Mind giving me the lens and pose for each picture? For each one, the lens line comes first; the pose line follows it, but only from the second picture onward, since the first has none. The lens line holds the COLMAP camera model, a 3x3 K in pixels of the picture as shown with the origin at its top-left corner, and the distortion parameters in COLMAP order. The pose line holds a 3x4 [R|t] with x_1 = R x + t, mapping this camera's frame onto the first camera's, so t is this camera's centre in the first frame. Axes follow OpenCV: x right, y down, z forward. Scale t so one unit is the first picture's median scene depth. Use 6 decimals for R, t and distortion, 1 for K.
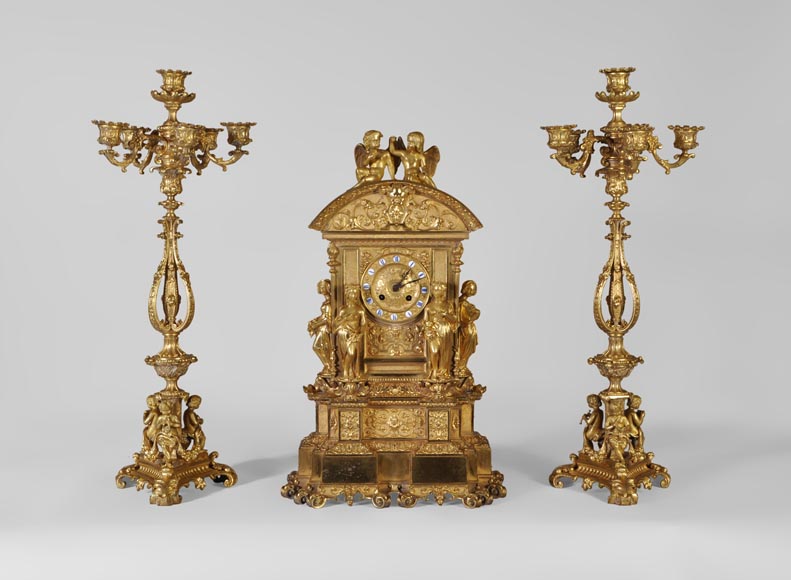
lens RADIAL K [[1811.6, 0, 398.6], [0, 1811.6, 289.8], [0, 0, 1]] dist [0.316886, 0.000000]
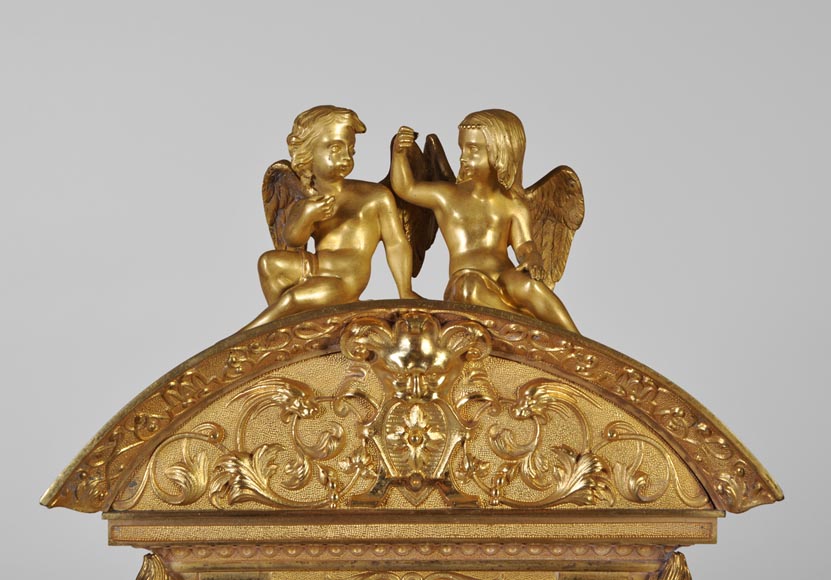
lens RADIAL K [[1724.9, 0, 415.9], [0, 1724.9, 290.8], [0, 0, 1]] dist [0.109991, 0.000000]
pose [[0.999438, -0.005487, -0.033083, 0.006665], [0.003979, 0.998956, -0.045502, -0.051109], [0.033298, 0.045345, 0.998416, 0.766364]]
